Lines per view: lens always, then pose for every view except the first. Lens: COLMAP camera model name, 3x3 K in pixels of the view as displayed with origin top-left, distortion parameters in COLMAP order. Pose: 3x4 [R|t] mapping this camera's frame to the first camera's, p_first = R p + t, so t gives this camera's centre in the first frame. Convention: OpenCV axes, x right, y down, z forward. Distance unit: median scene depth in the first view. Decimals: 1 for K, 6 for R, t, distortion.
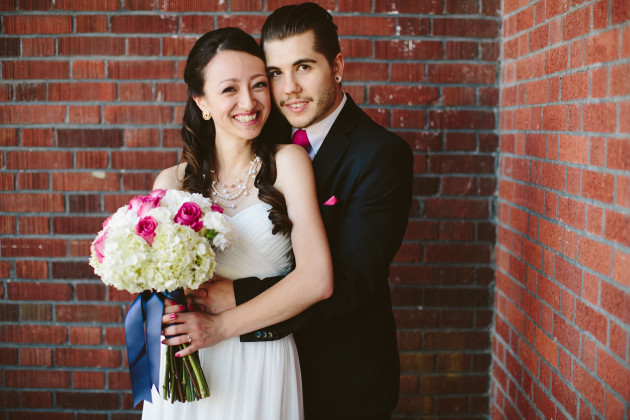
lens RADIAL K [[902.6, 0, 311.2], [0, 902.6, 211.9], [0, 0, 1]] dist [-0.112793, 0.000000]
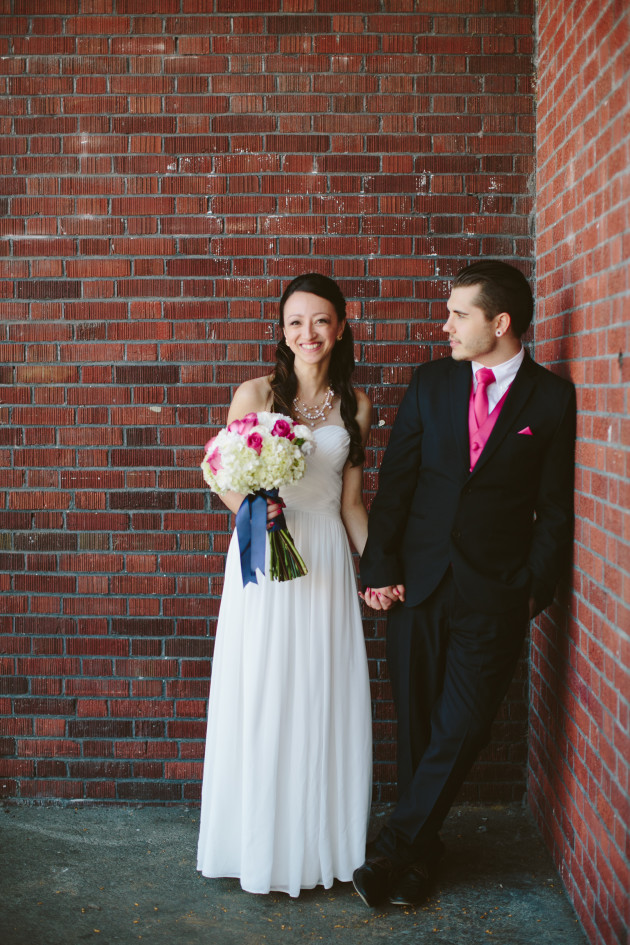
lens RADIAL K [[1353.9, 0, 316.3], [0, 1353.9, 467.9], [0, 0, 1]] dist [-0.112793, 0.000000]
pose [[0.999812, -0.007737, -0.017755, -0.019658], [0.007079, 0.999298, -0.036792, 0.088050], [0.018027, 0.036659, 0.999165, -0.589010]]
